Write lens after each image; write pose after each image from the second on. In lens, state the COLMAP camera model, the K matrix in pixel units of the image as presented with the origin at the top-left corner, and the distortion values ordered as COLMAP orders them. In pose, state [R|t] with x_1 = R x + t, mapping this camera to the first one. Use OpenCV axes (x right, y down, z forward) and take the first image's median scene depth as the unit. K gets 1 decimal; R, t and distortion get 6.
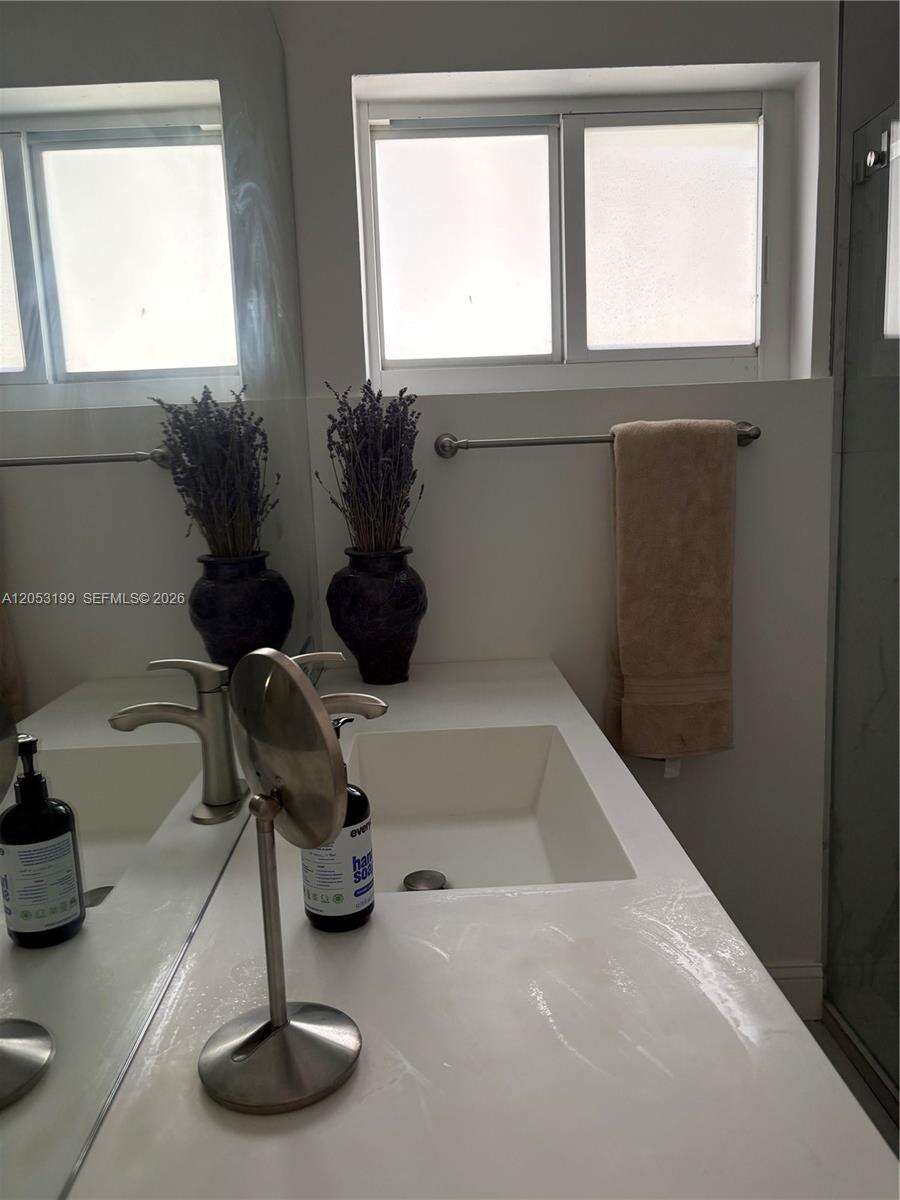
lens RADIAL K [[907.5, 0, 449.9], [0, 907.5, 613.9], [0, 0, 1]] dist [0.042800, -0.058275]
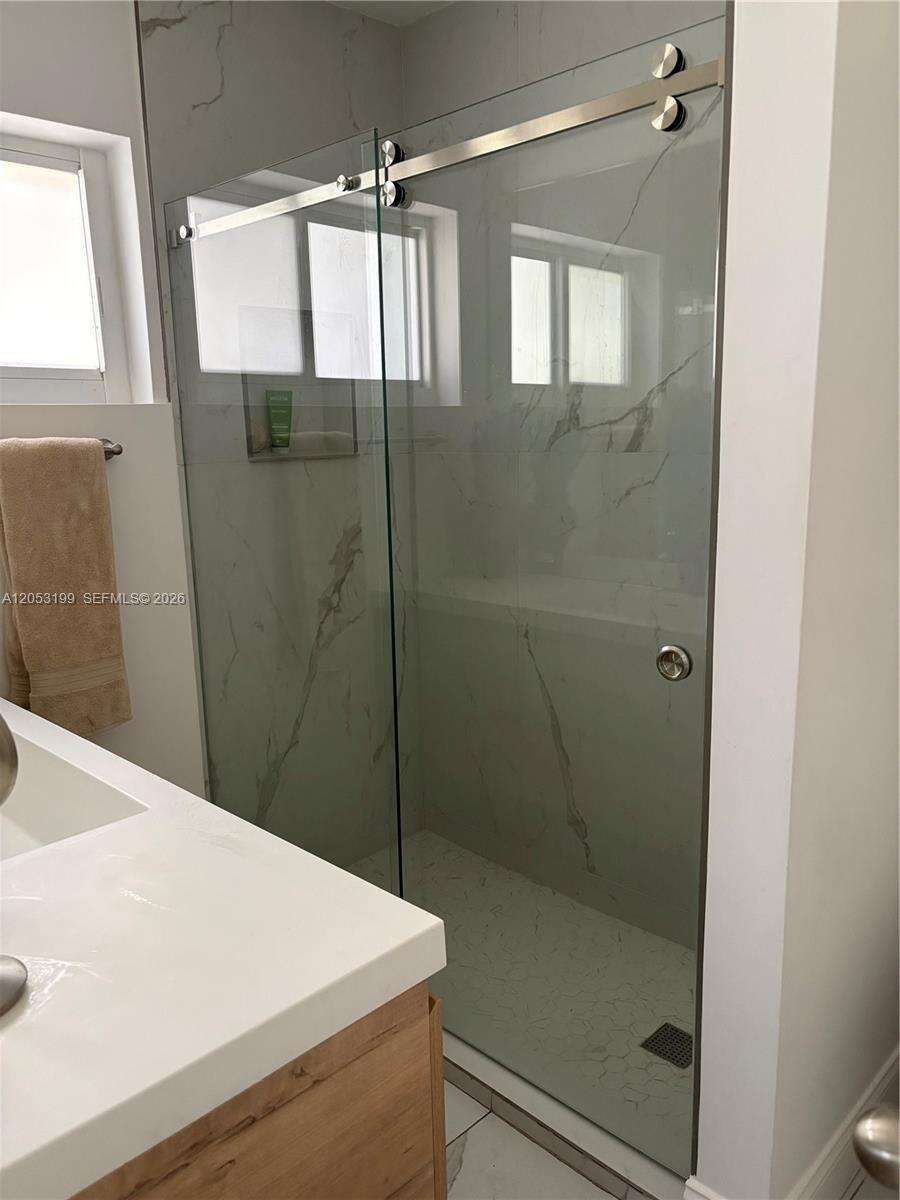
lens RADIAL K [[914.0, 0, 450.0], [0, 914.0, 600.0], [0, 0, 1]] dist [0.073699, 0.000882]
pose [[0.726402, -0.109895, 0.678427, -0.183266], [0.105925, 0.993240, 0.047475, -0.017655], [-0.679058, 0.037376, 0.733133, -0.155156]]
